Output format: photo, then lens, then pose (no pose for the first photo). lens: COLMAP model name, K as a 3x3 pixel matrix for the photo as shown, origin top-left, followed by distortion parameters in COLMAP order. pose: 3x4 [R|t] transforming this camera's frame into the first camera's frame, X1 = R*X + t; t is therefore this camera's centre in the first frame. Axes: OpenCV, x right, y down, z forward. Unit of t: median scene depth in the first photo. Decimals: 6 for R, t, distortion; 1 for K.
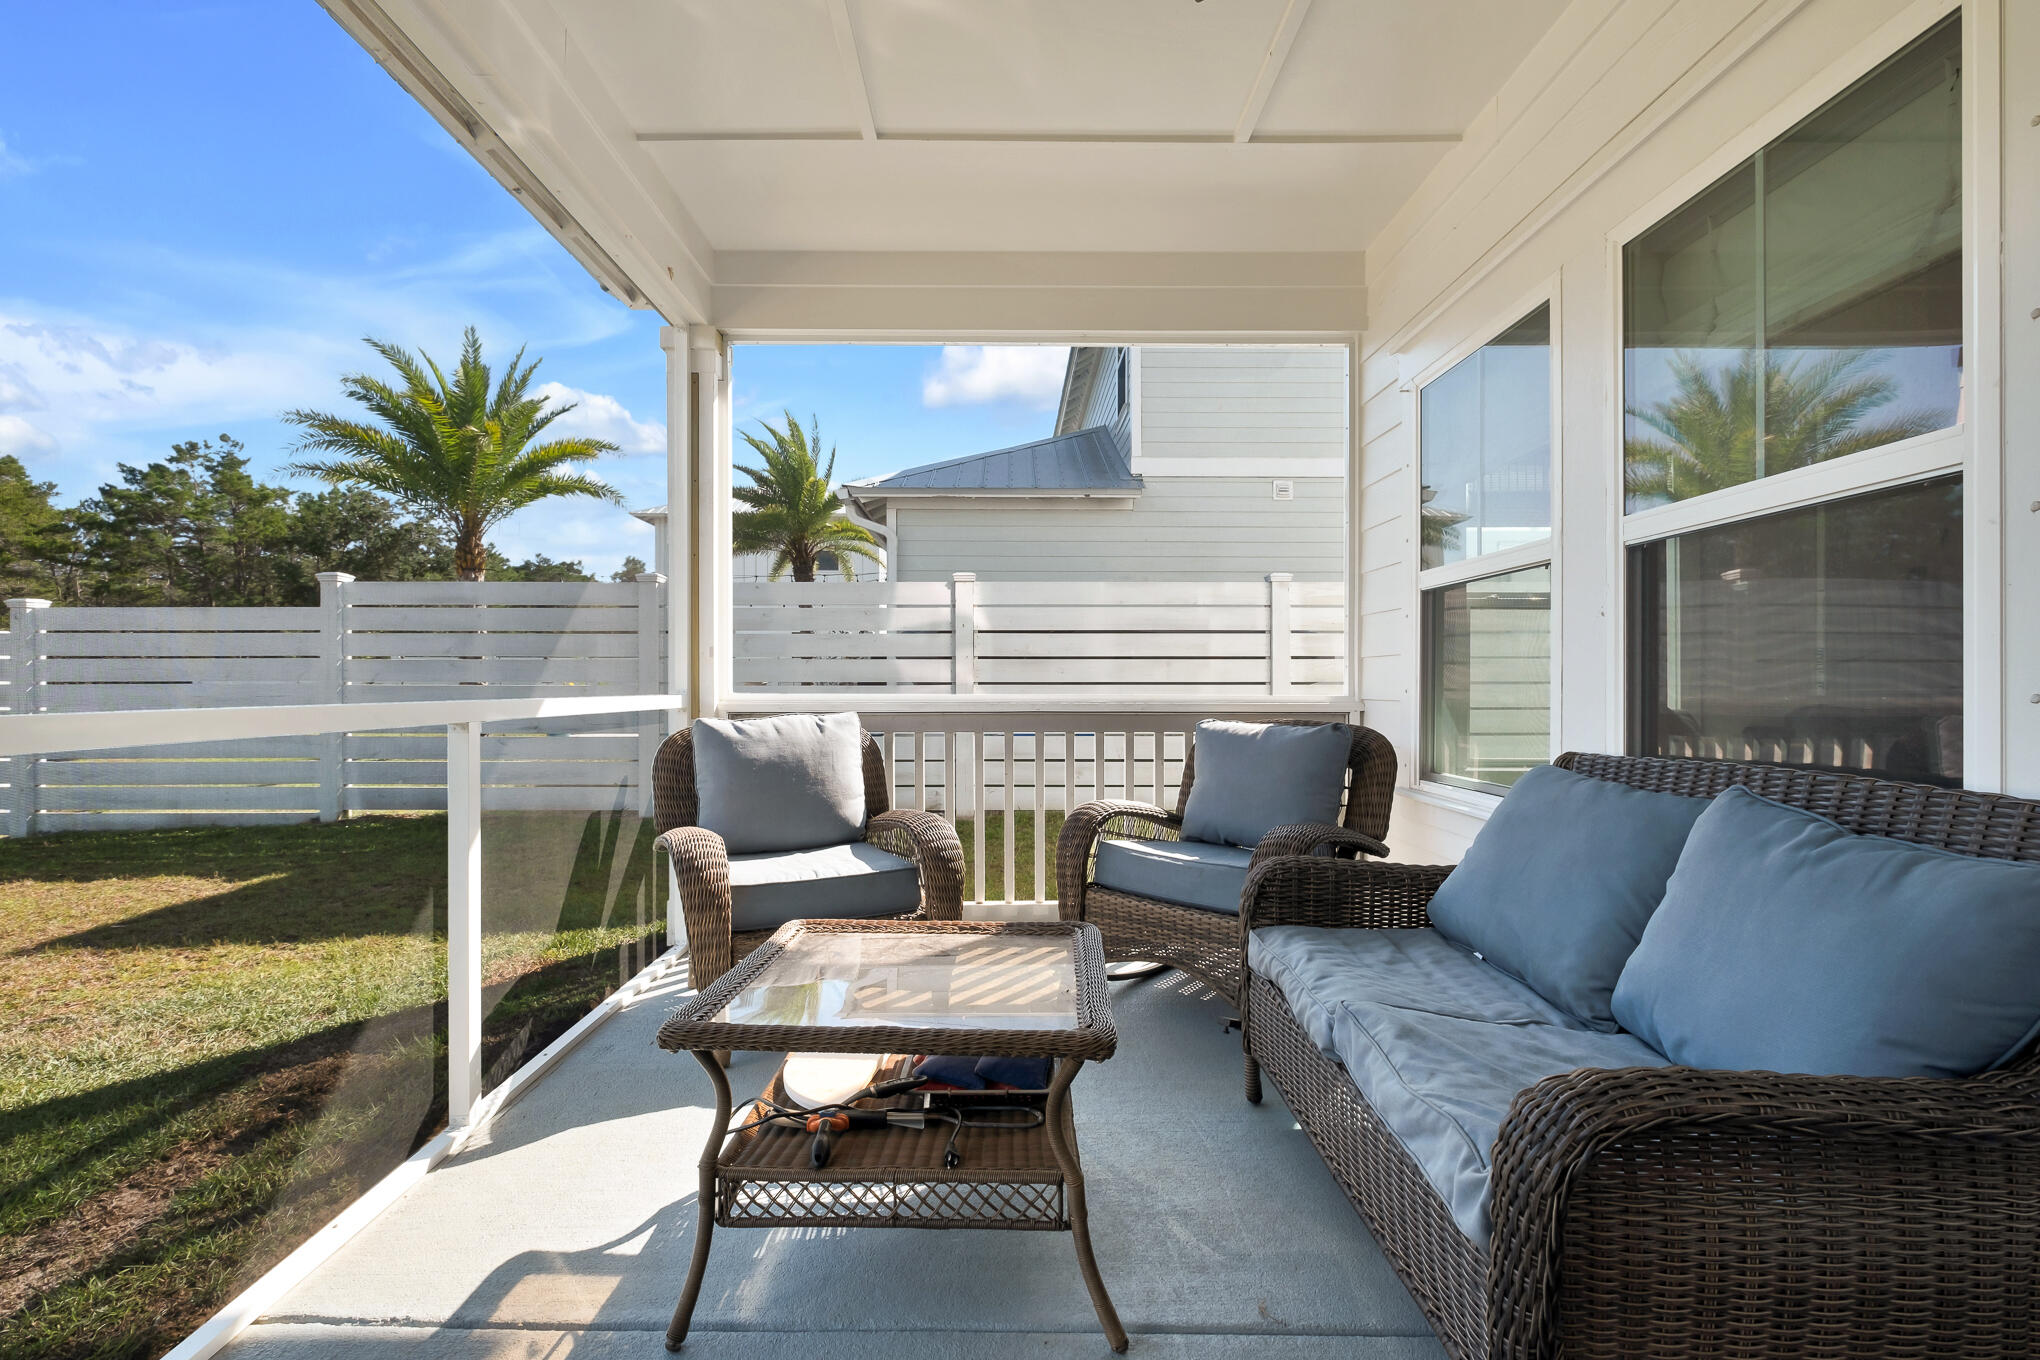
lens RADIAL K [[891.5, 0, 1008.8], [0, 891.5, 675.0], [0, 0, 1]] dist [-0.003464, -0.000006]
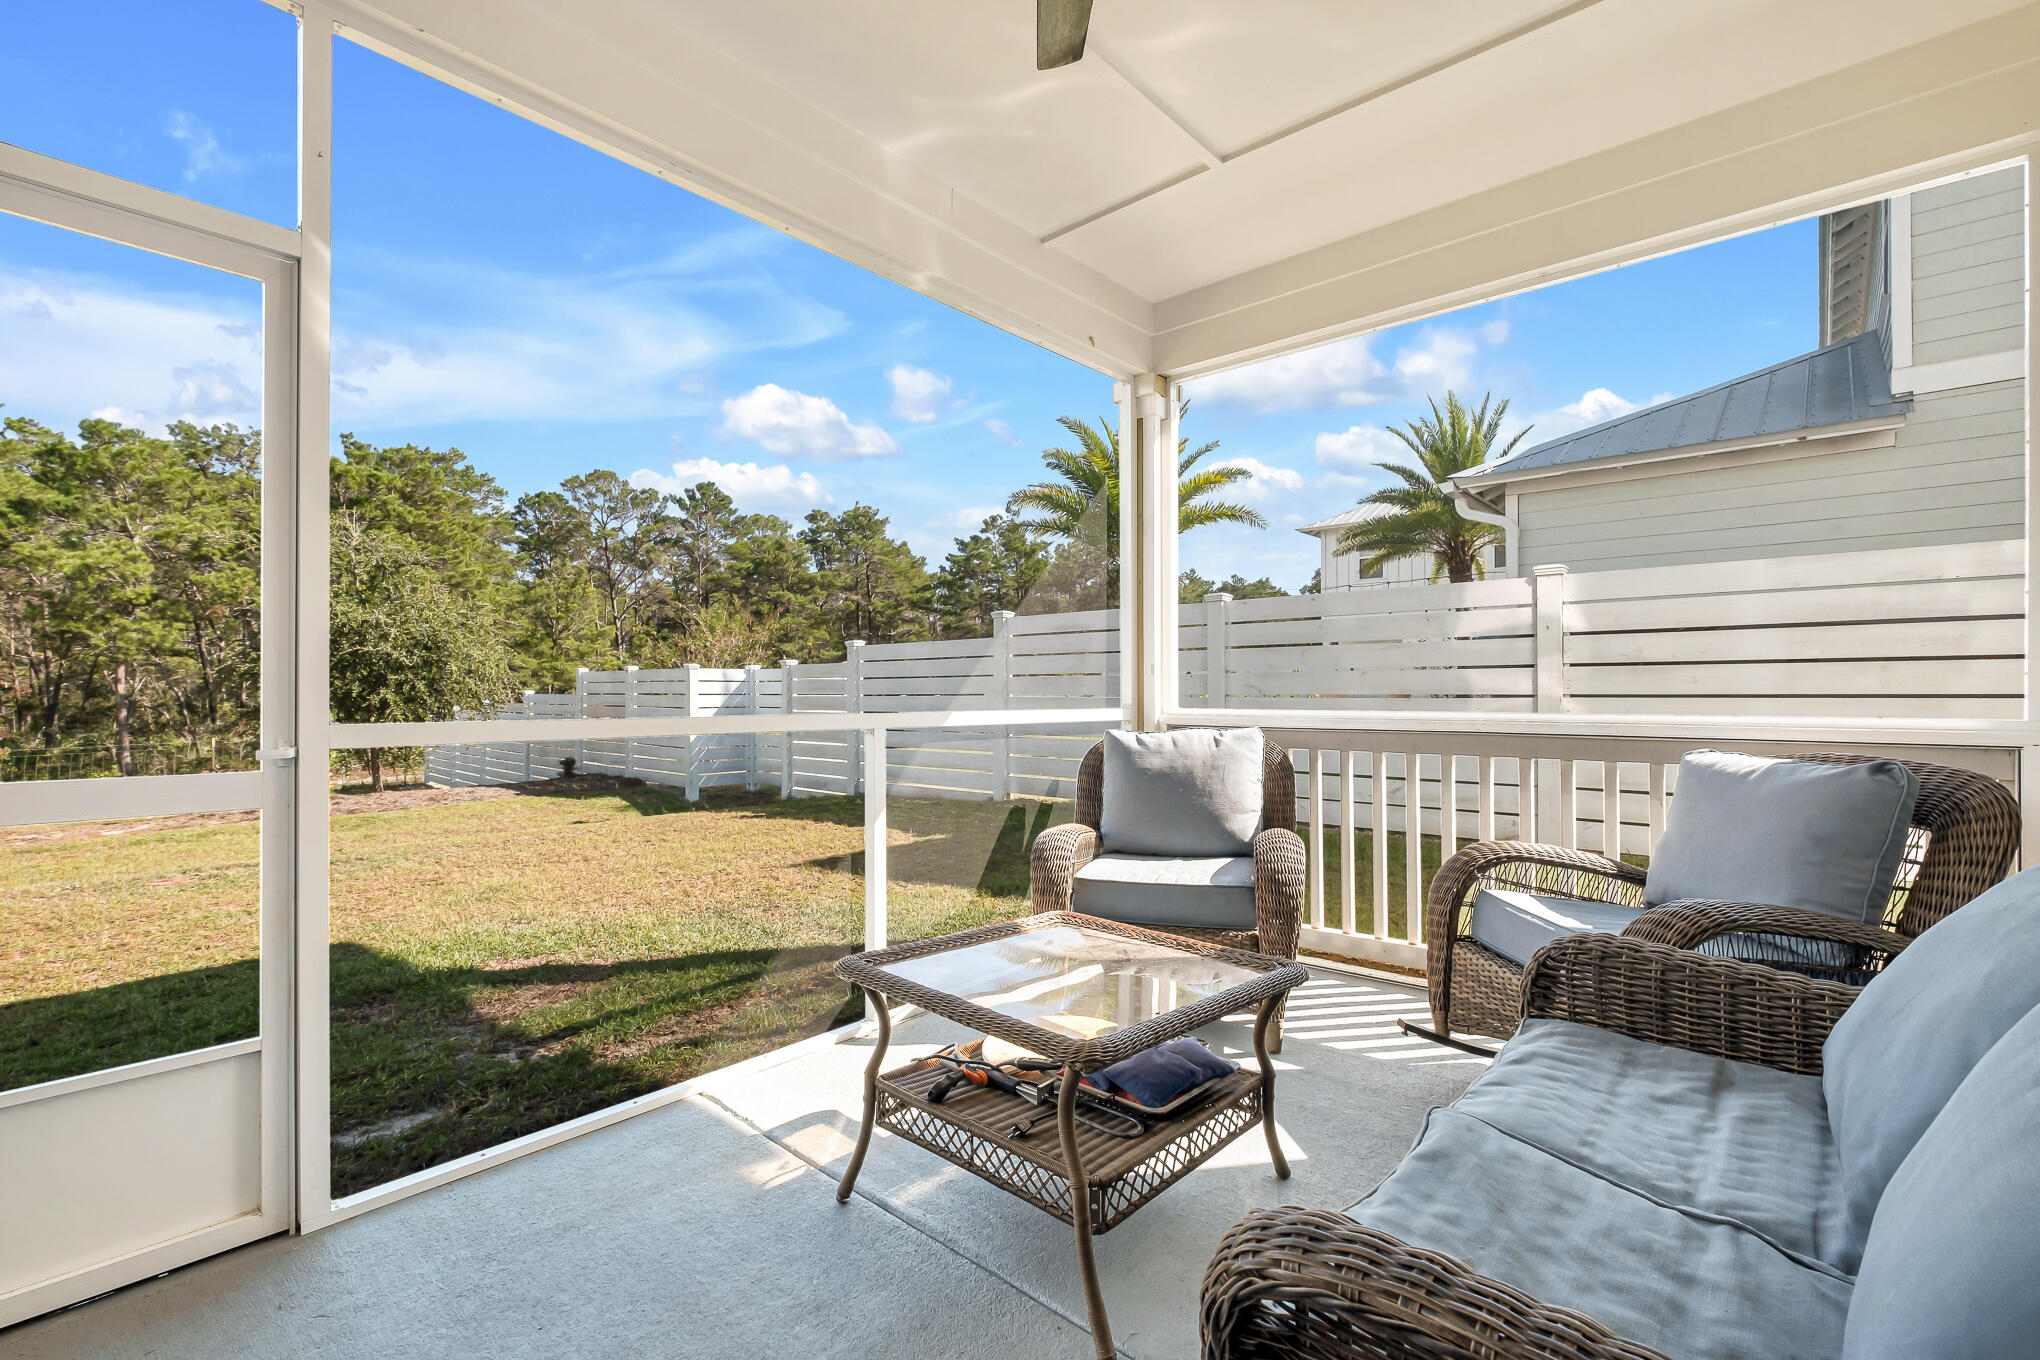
lens RADIAL K [[897.7, 0, 1011.0], [0, 897.7, 679.1], [0, 0, 1]] dist [-0.002883, -0.000515]
pose [[0.741225, -0.011636, -0.671155, 0.278819], [0.007155, 0.999930, -0.009434, -0.004969], [0.671218, 0.002191, 0.741257, 0.064887]]
